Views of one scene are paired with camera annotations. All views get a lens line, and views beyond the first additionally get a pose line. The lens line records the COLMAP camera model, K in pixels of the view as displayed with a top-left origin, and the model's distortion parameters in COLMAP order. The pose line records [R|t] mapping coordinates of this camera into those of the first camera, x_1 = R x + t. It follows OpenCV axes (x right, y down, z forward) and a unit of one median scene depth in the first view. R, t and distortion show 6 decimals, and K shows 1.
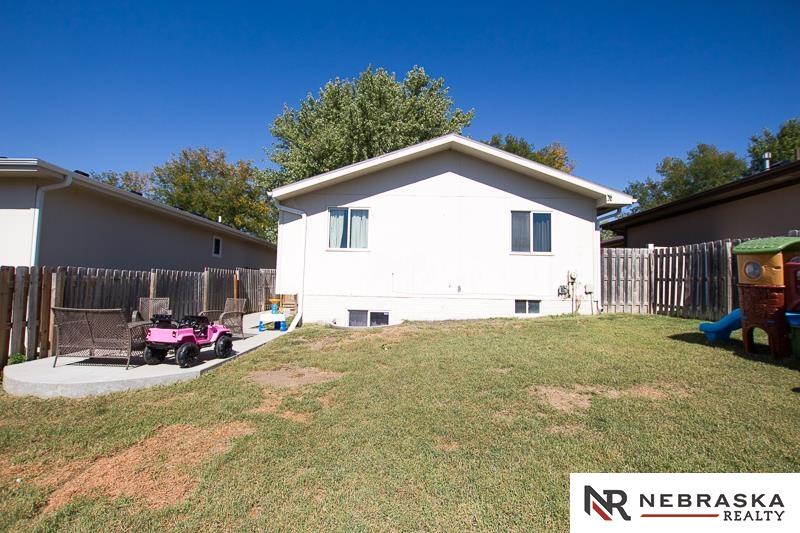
lens RADIAL K [[370.8, 0, 401.2], [0, 370.8, 265.9], [0, 0, 1]] dist [-0.032056, 0.004539]
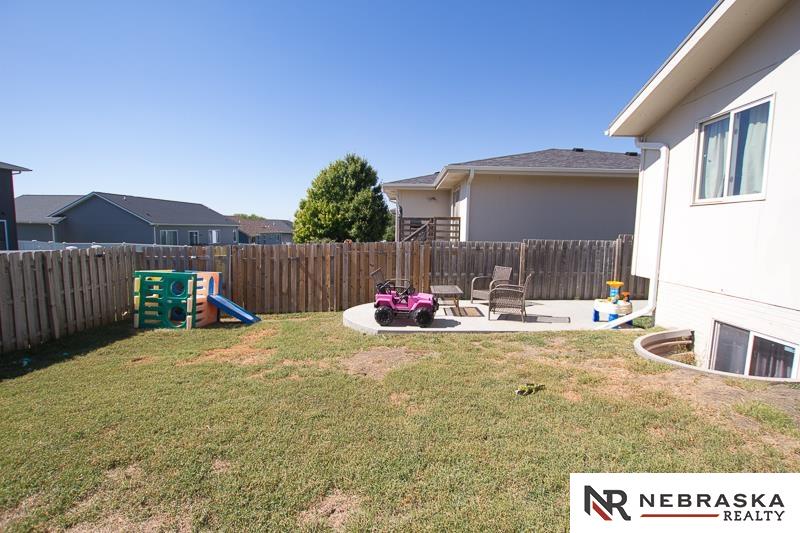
lens RADIAL K [[370.8, 0, 401.2], [0, 370.8, 265.9], [0, 0, 1]] dist [-0.032056, 0.004539]
pose [[0.011457, 0.073800, -0.997207, 0.339637], [0.030906, 0.996770, 0.074123, -0.004840], [0.999457, -0.031669, 0.009140, 0.564590]]
